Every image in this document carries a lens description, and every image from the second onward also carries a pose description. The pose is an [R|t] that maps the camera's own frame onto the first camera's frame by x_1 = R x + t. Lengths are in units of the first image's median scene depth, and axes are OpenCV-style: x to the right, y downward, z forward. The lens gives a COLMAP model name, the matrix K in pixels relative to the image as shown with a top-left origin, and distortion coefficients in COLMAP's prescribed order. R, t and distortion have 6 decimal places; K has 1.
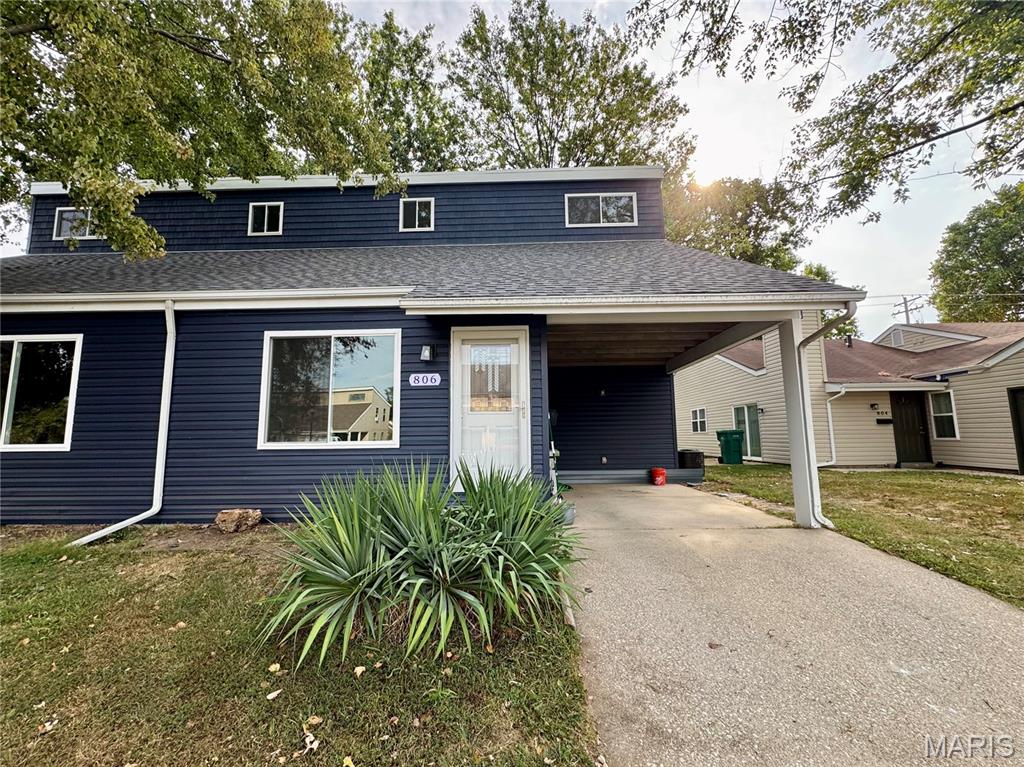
lens RADIAL K [[408.3, 0, 508.5], [0, 408.3, 378.7], [0, 0, 1]] dist [-0.003082, 0.000549]
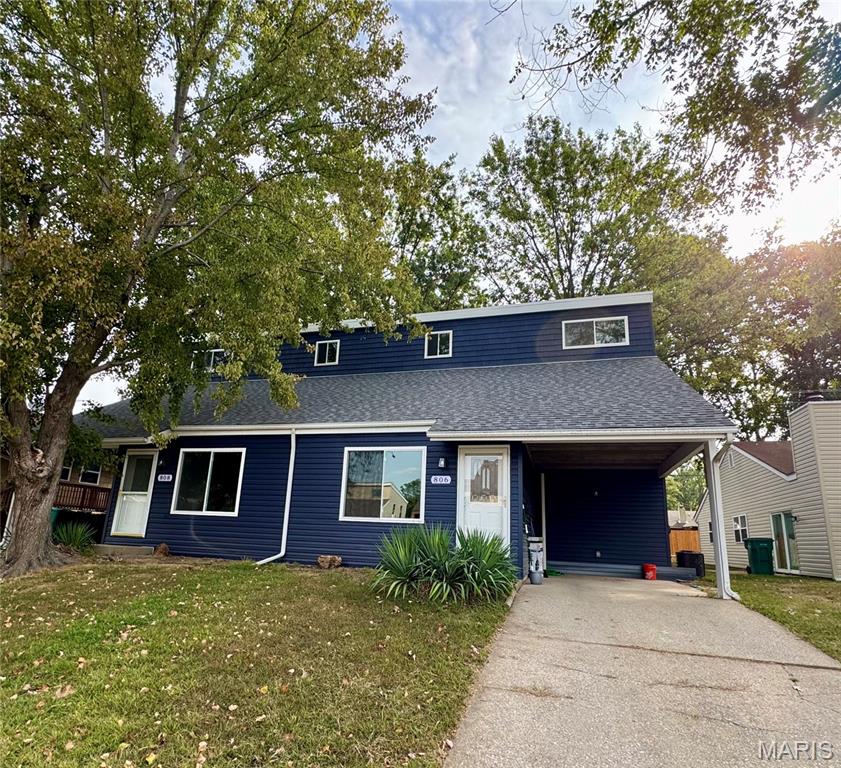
lens RADIAL K [[462.1, 0, 419.0], [0, 462.1, 422.5], [0, 0, 1]] dist [-0.003042, -0.000035]
pose [[0.966429, -0.007444, -0.256825, 0.080218], [-0.021133, 0.993890, -0.108330, -0.010698], [0.256062, 0.110121, 0.960367, -0.350683]]
